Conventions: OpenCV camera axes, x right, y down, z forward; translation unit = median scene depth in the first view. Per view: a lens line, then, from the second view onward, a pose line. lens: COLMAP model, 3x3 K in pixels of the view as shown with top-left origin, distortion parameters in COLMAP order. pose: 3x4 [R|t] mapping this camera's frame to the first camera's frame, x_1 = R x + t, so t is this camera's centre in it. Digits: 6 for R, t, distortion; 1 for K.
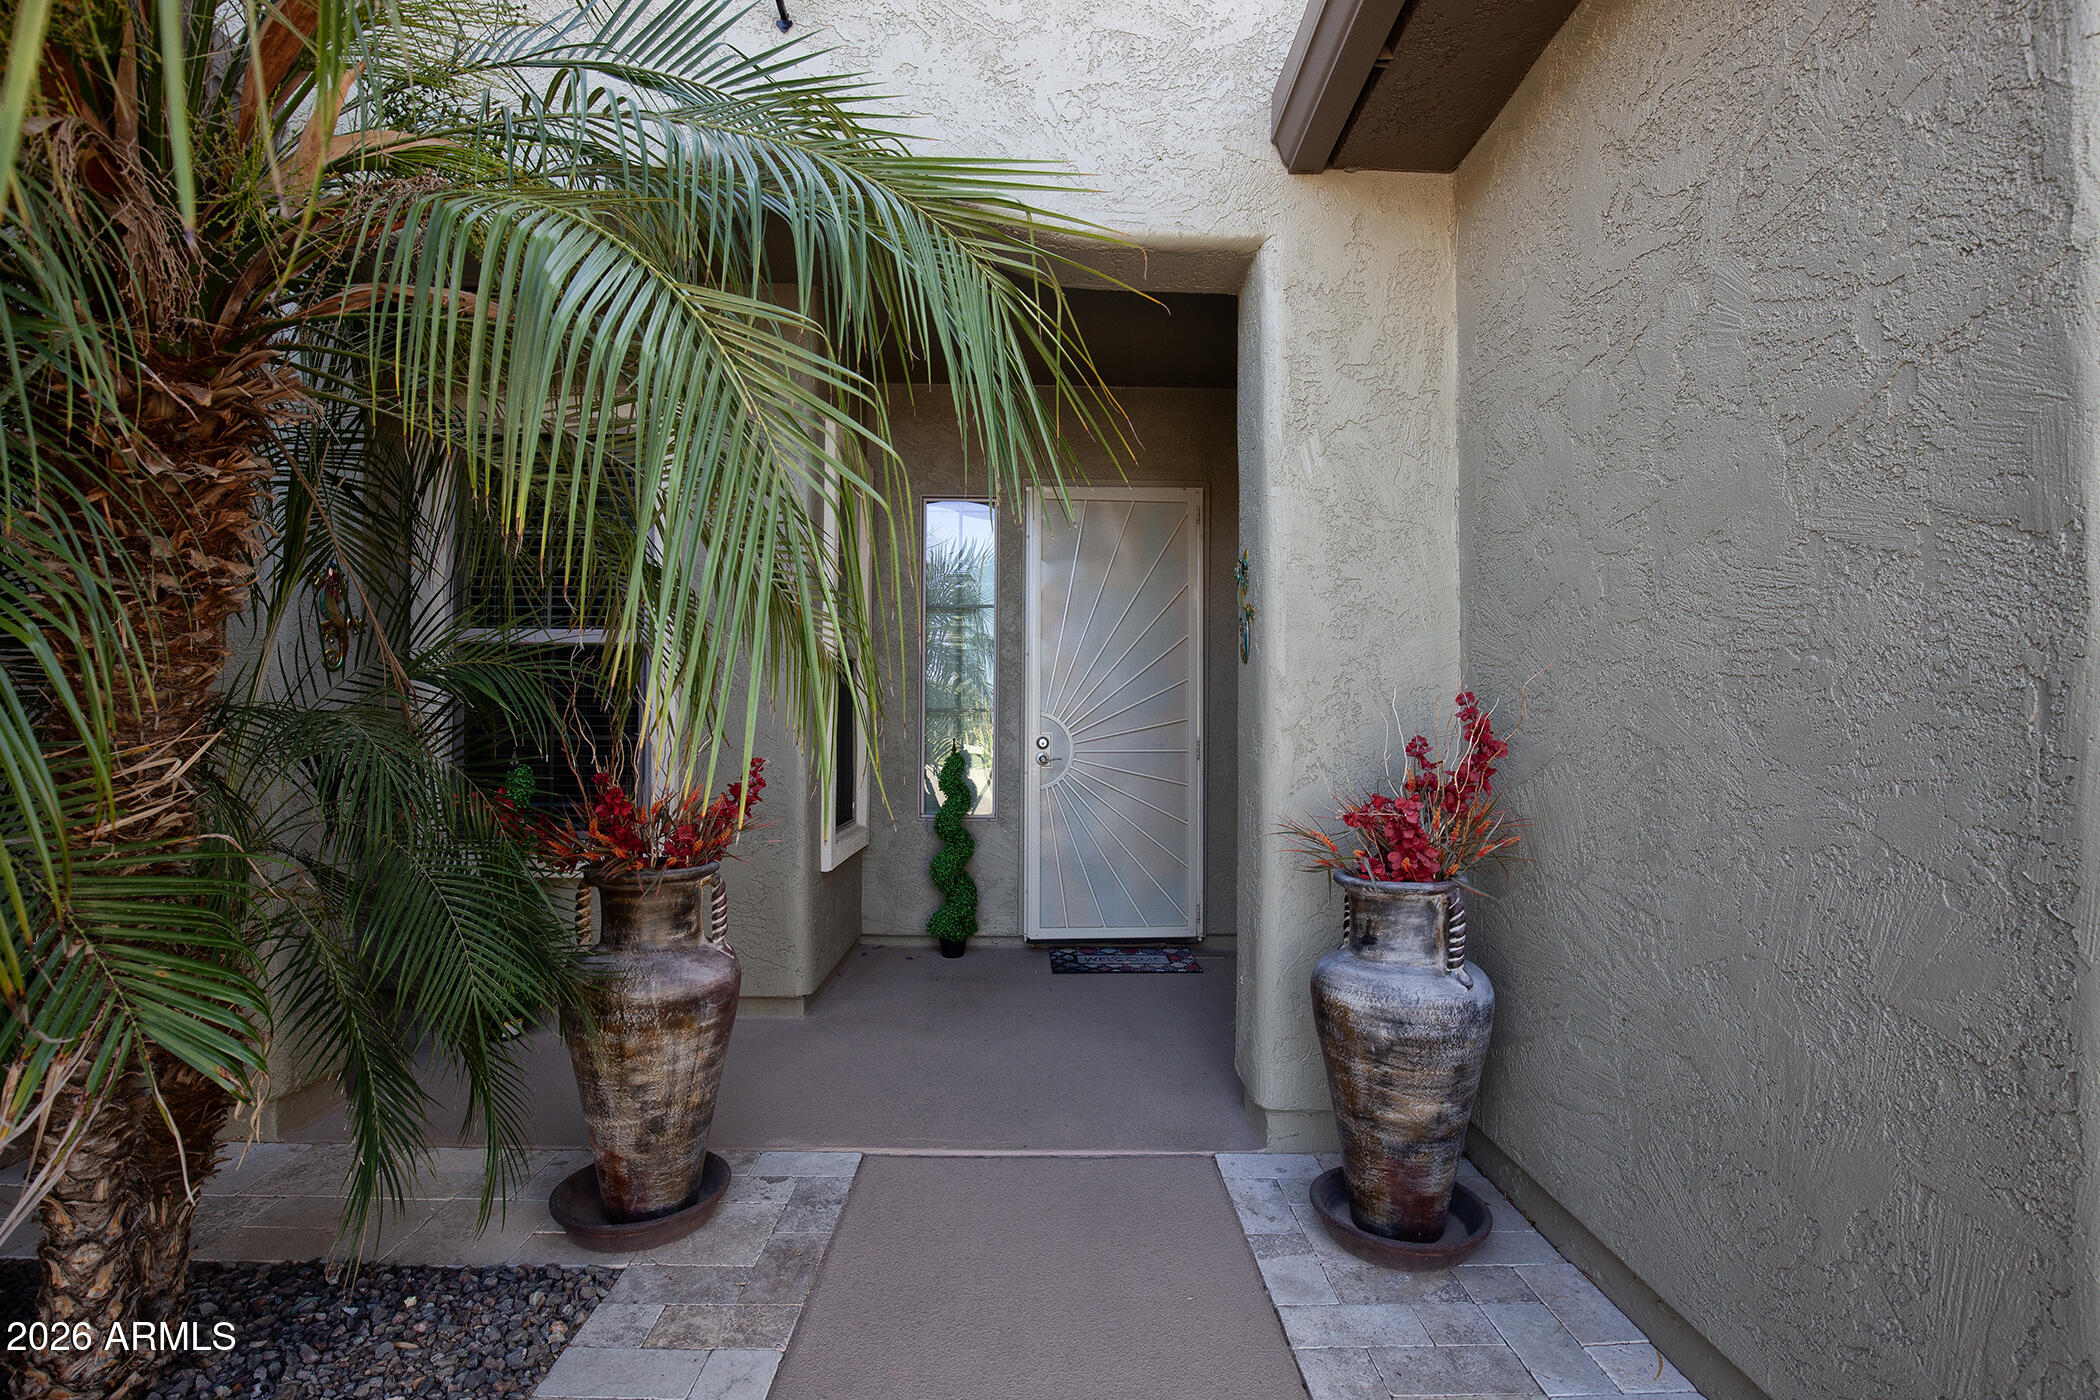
lens RADIAL K [[951.3, 0, 1041.9], [0, 951.3, 713.5], [0, 0, 1]] dist [-0.043429, 0.010913]
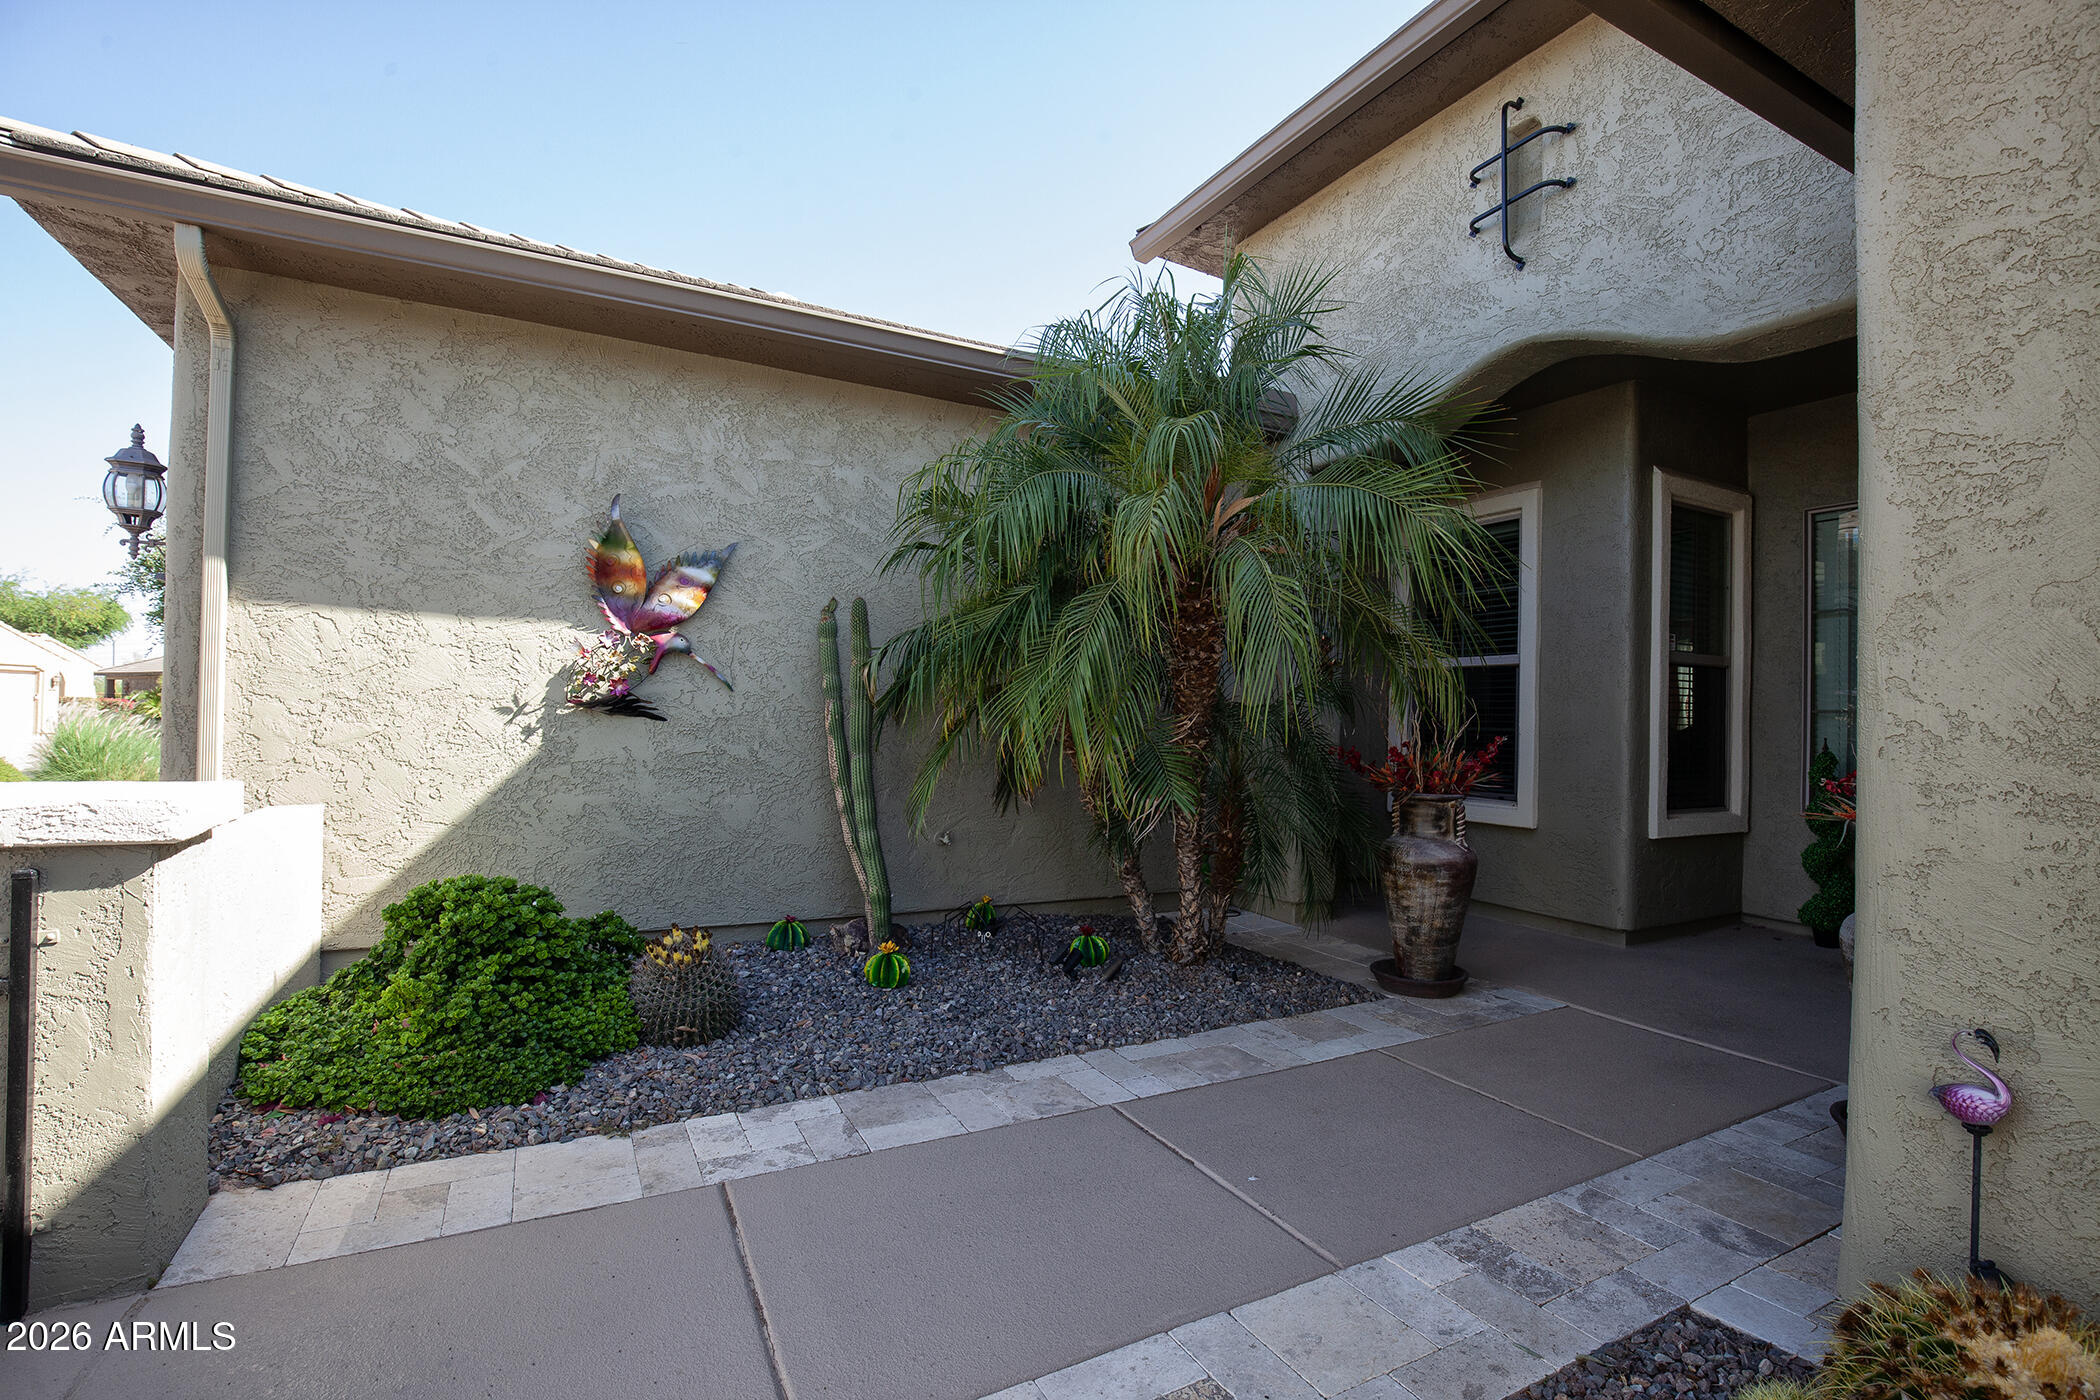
lens RADIAL K [[926.8, 0, 1042.1], [0, 926.8, 702.3], [0, 0, 1]] dist [-0.037957, 0.001141]
pose [[0.444173, -0.010780, -0.895876, 0.688488], [-0.009183, 0.999820, -0.016583, 0.020103], [0.895894, 0.015593, 0.443994, -0.361350]]
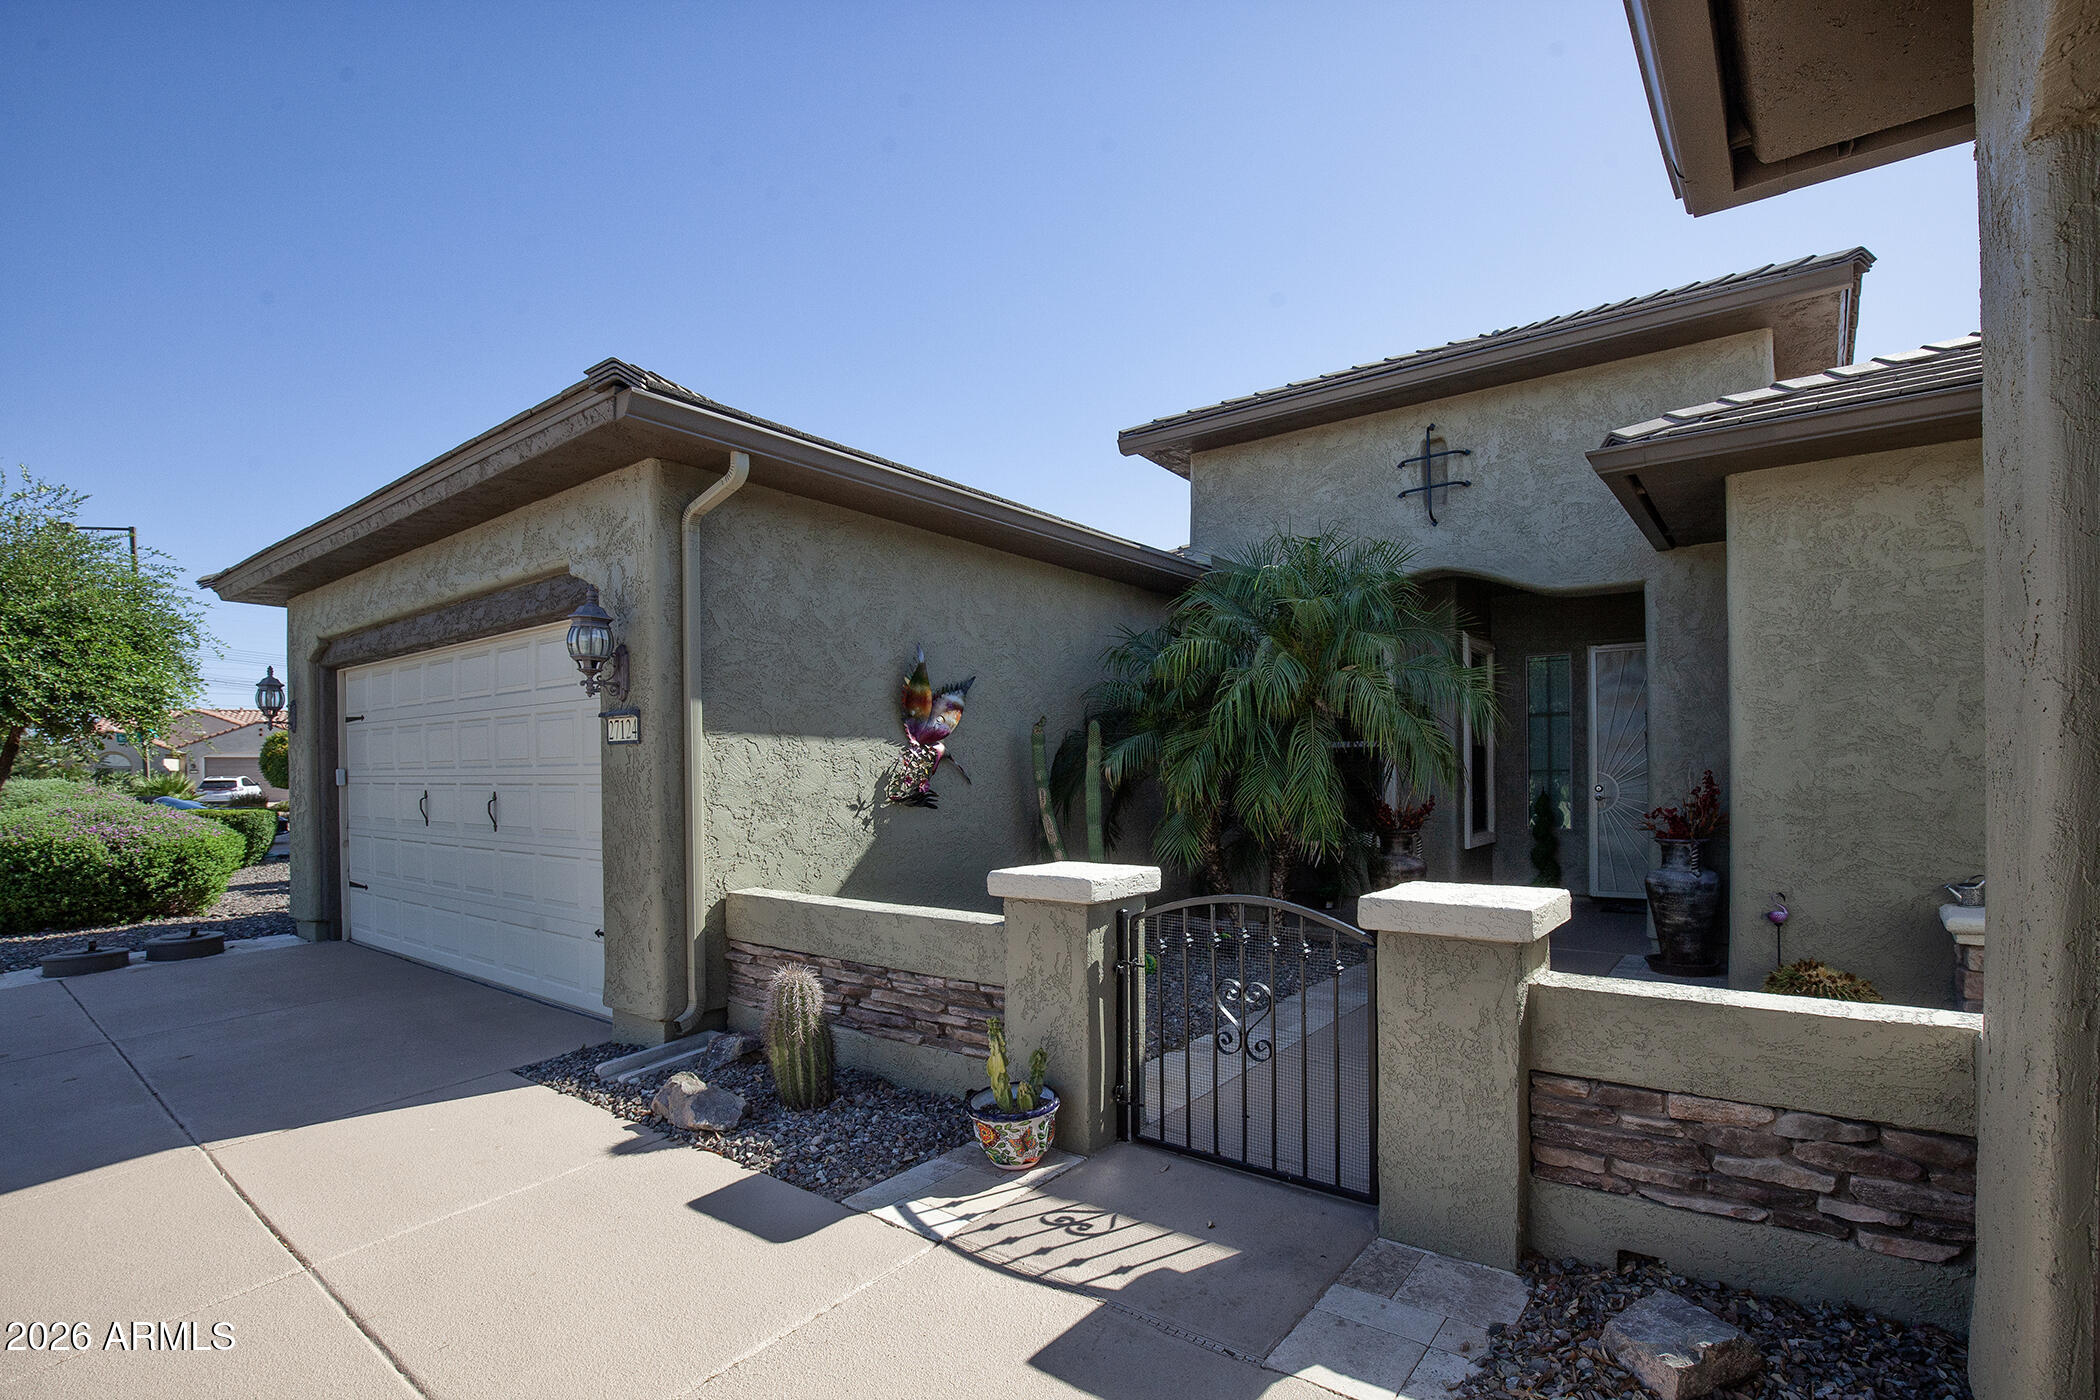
lens RADIAL K [[915.1, 0, 994.1], [0, 915.1, 772.4], [0, 0, 1]] dist [-0.037806, -0.000031]
pose [[0.735925, -0.014466, -0.676908, 0.522804], [0.024327, 0.999691, 0.005083, -0.061247], [0.676625, -0.020208, 0.736050, -1.727037]]
